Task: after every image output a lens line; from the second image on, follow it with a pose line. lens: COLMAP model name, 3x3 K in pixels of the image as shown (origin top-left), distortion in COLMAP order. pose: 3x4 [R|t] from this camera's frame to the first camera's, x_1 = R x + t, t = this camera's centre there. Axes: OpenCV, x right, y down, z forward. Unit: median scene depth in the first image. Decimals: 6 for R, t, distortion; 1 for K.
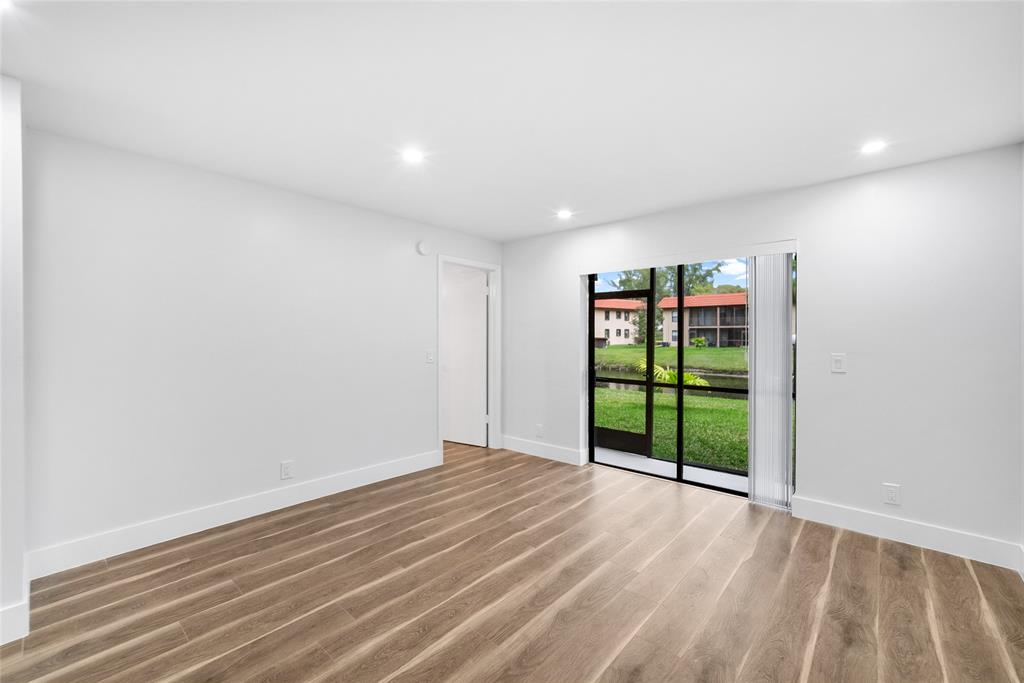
lens RADIAL K [[410.7, 0, 512.0], [0, 410.7, 341.5], [0, 0, 1]] dist [-0.000413, 0.000322]
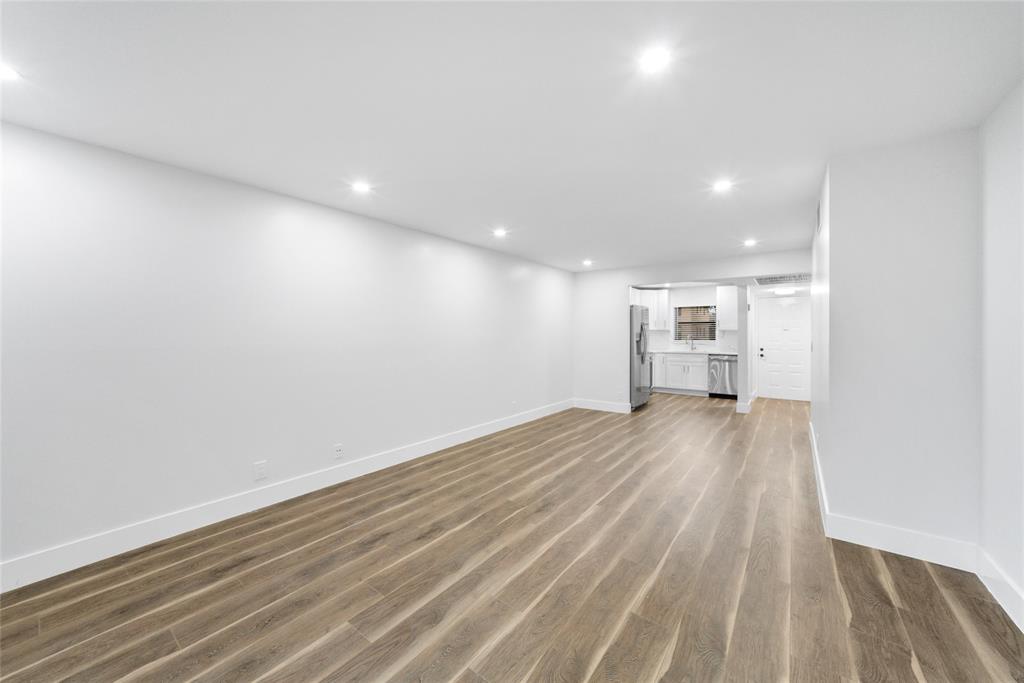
lens RADIAL K [[385.9, 0, 512.0], [0, 385.9, 341.5], [0, 0, 1]] dist [-0.010333, 0.000287]
pose [[-0.996583, 0.001894, -0.082575, 0.038704], [-0.000331, 0.999638, 0.026920, -0.015058], [0.082596, 0.026855, -0.996221, 1.581493]]
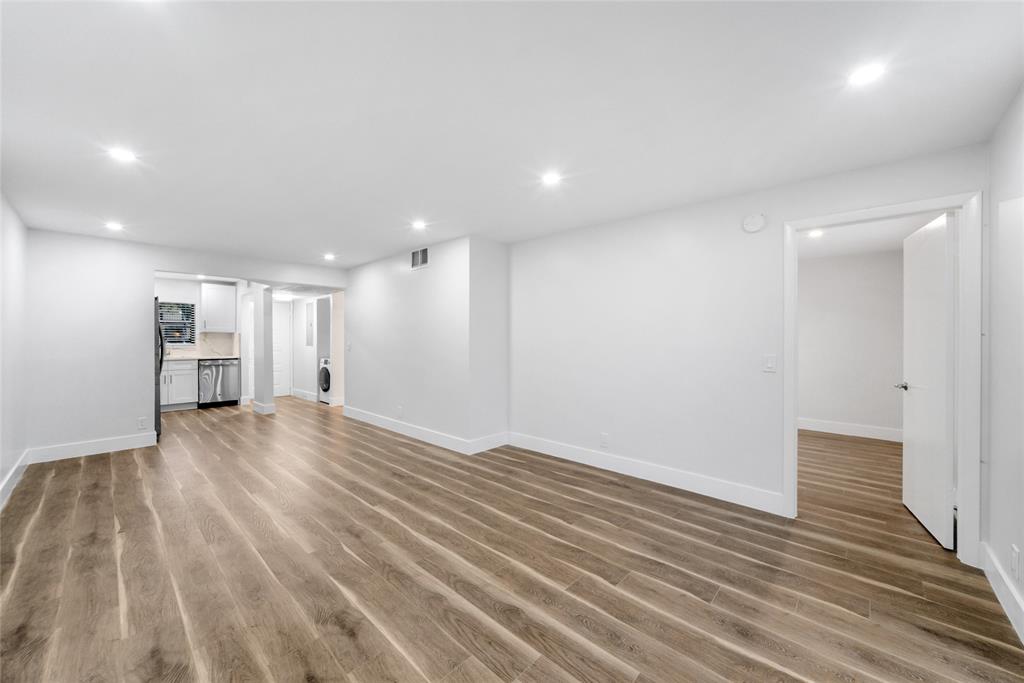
lens RADIAL K [[385.9, 0, 512.0], [0, 385.9, 341.5], [0, 0, 1]] dist [-0.010333, 0.000287]
pose [[-0.004876, 0.006876, -0.999964, 0.832412], [-0.012927, 0.999892, 0.006939, -0.003506], [0.999905, 0.012960, -0.004786, 0.890497]]
